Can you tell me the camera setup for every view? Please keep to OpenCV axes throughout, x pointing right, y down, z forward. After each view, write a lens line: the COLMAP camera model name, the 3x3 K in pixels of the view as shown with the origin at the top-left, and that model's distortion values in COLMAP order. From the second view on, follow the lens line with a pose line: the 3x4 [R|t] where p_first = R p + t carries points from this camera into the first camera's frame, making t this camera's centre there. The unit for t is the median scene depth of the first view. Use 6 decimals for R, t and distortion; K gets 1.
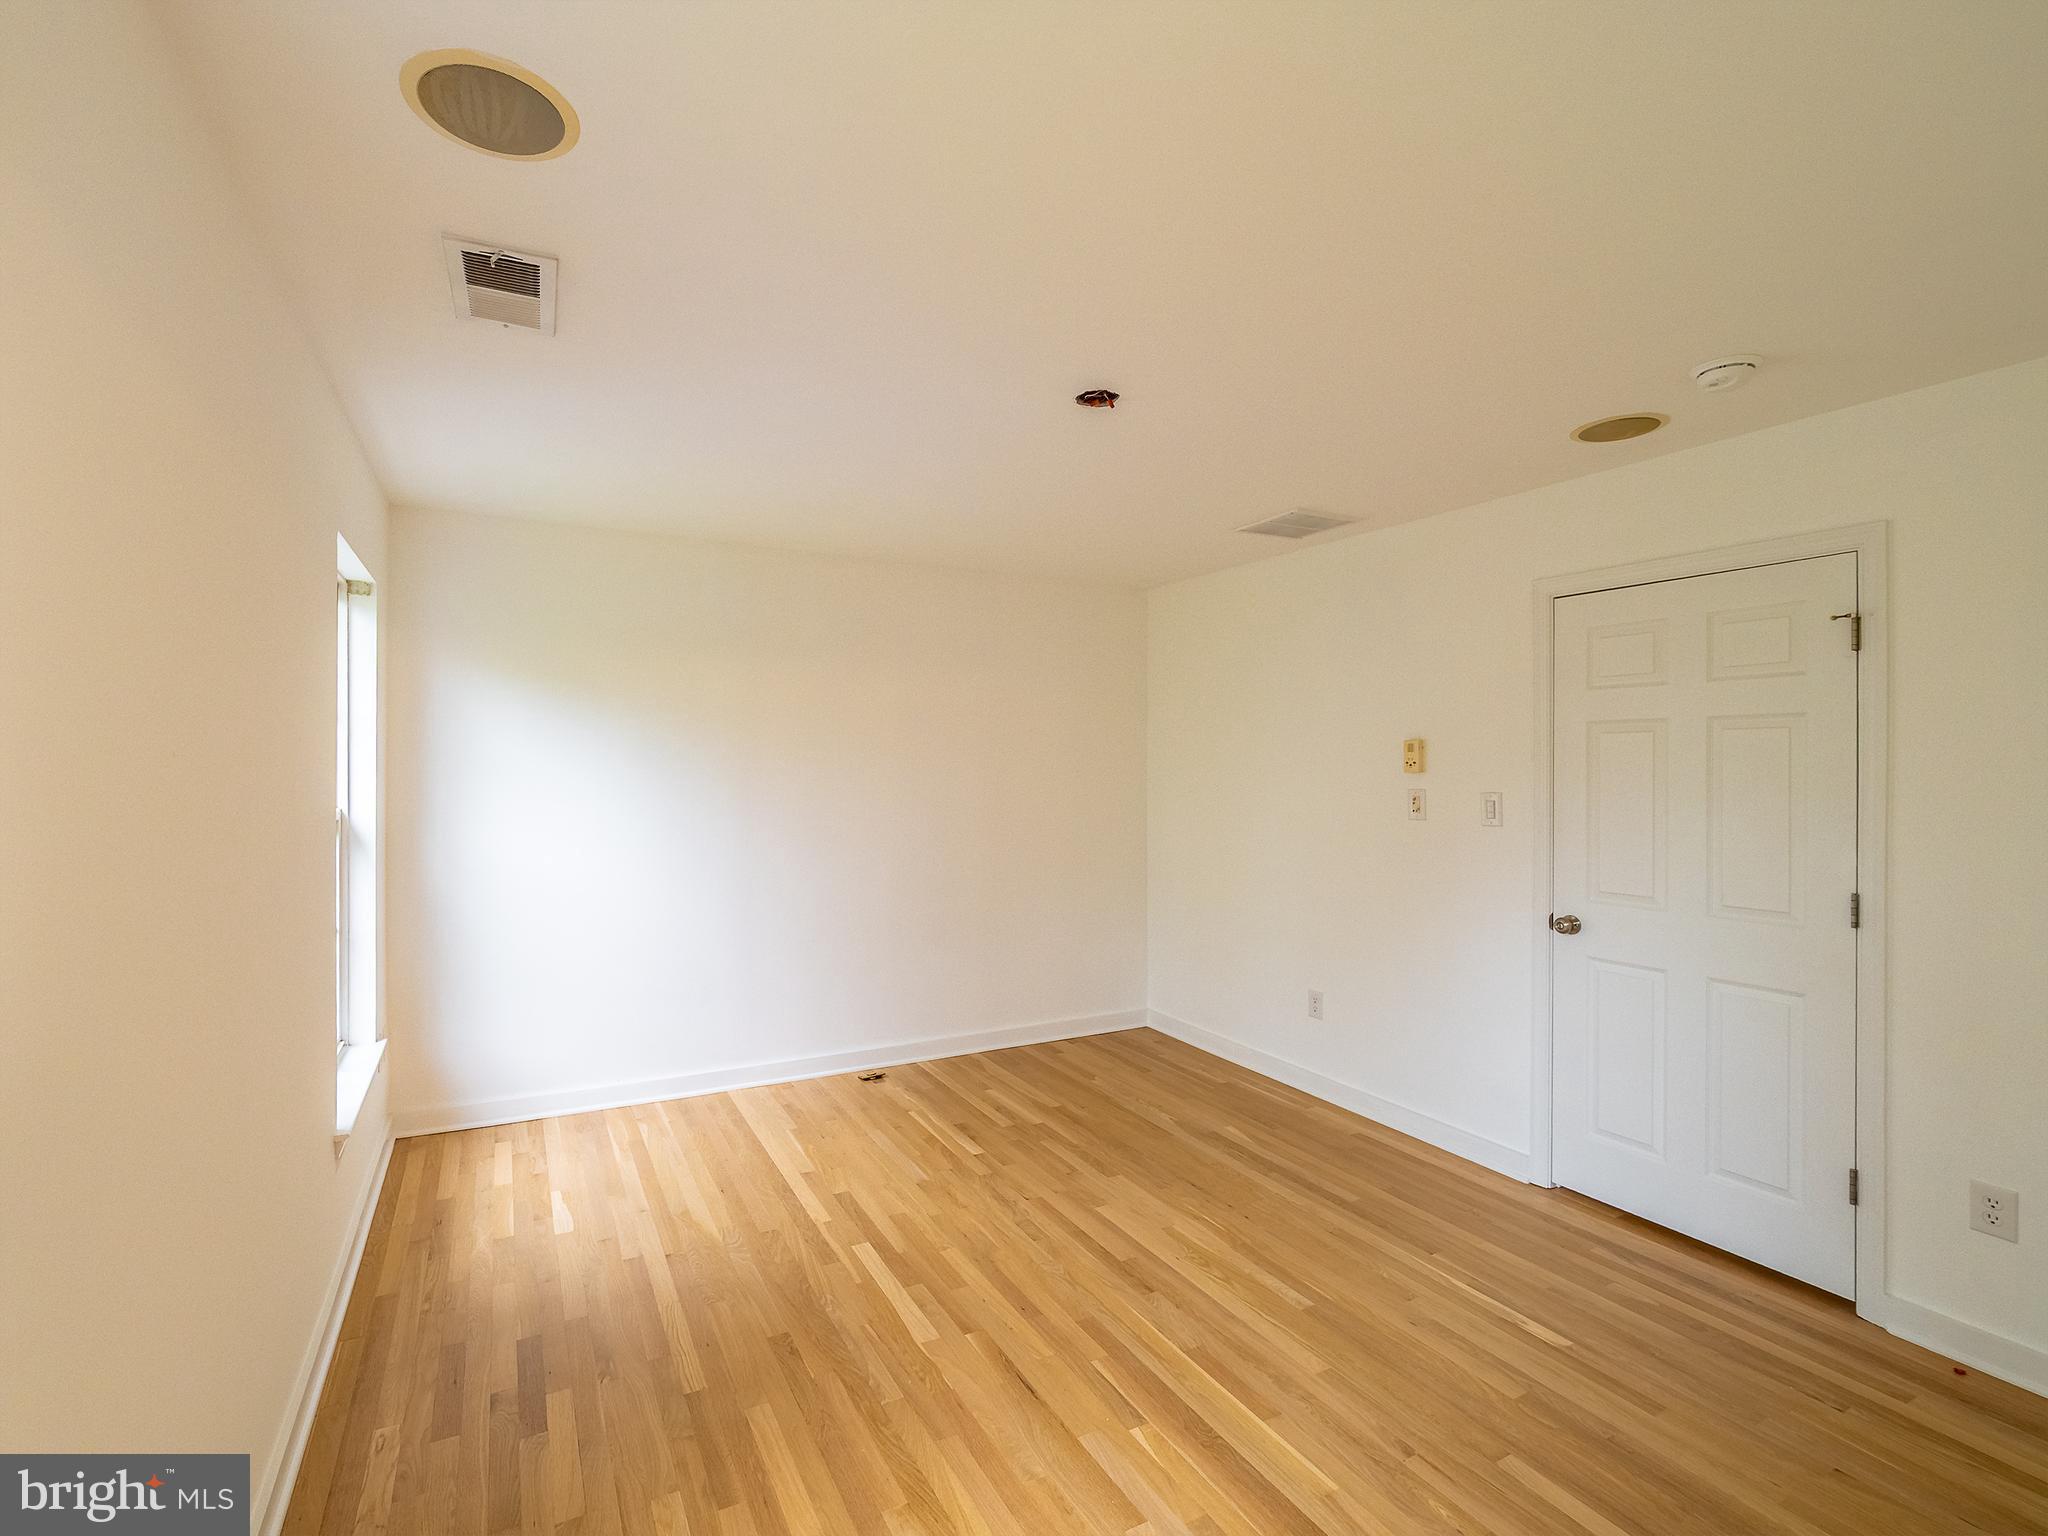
lens RADIAL K [[890.8, 0, 1032.3], [0, 890.8, 749.1], [0, 0, 1]] dist [0.002151, 0.000538]
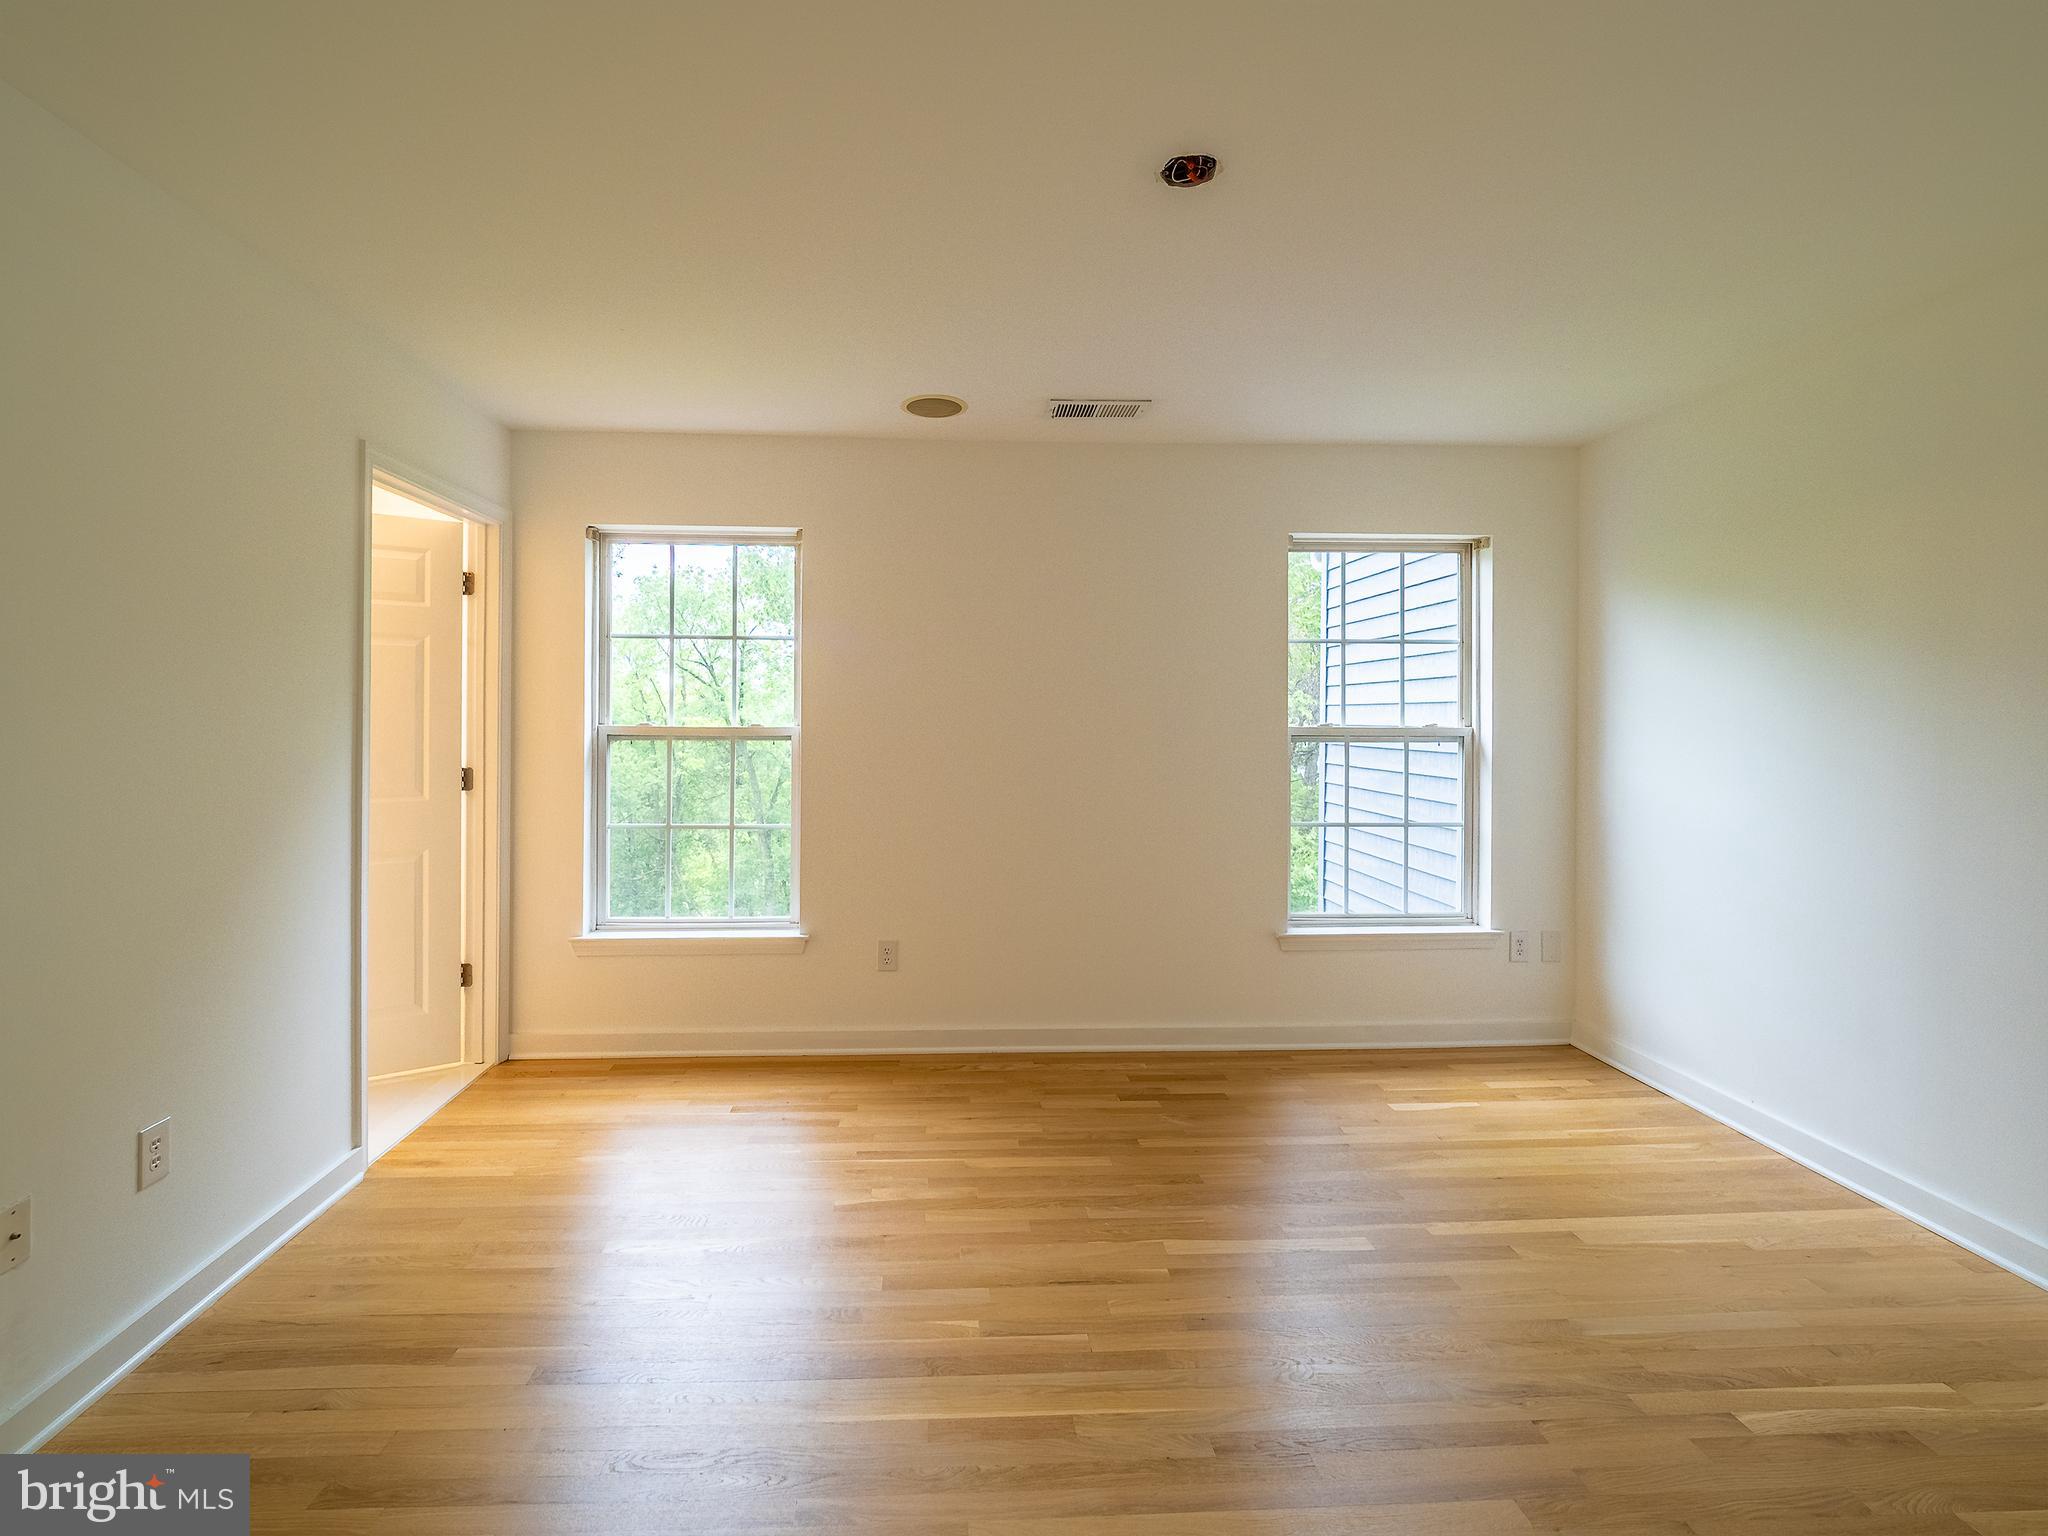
lens RADIAL K [[890.8, 0, 1032.3], [0, 890.8, 749.1], [0, 0, 1]] dist [0.002151, 0.000538]
pose [[-0.377208, 0.023525, -0.925830, 0.668662], [0.020066, 0.999650, 0.017225, 0.037737], [0.925911, -0.012080, -0.377548, 0.929014]]
